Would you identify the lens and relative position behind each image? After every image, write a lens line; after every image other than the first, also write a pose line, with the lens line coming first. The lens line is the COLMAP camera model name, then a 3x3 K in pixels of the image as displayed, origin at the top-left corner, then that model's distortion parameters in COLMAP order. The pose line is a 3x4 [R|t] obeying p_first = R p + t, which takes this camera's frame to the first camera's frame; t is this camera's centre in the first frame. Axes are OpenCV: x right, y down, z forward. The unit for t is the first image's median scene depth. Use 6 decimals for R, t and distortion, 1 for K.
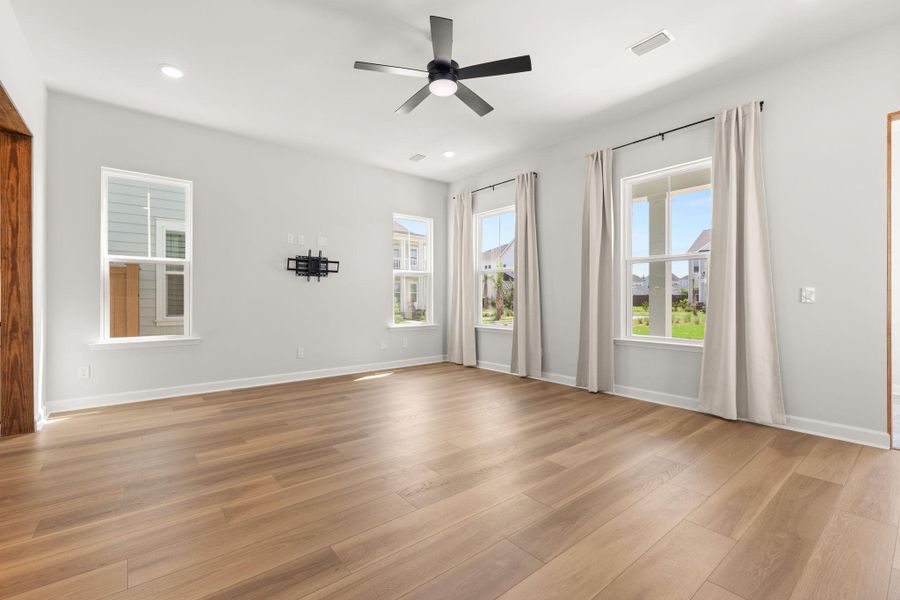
lens RADIAL K [[397.0, 0, 453.7], [0, 397.0, 298.8], [0, 0, 1]] dist [0.000030, 0.000093]
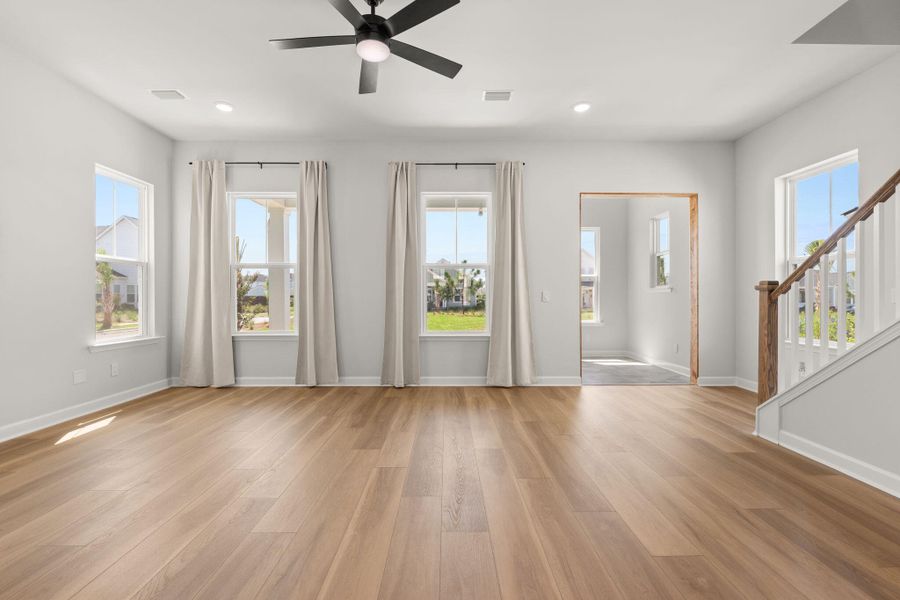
lens RADIAL K [[397.0, 0, 453.7], [0, 397.0, 298.8], [0, 0, 1]] dist [0.000030, 0.000093]
pose [[0.623520, -0.000706, 0.781807, -0.327449], [0.001197, 0.999999, -0.000051, -0.001525], [-0.781807, 0.000967, 0.623520, 0.190214]]
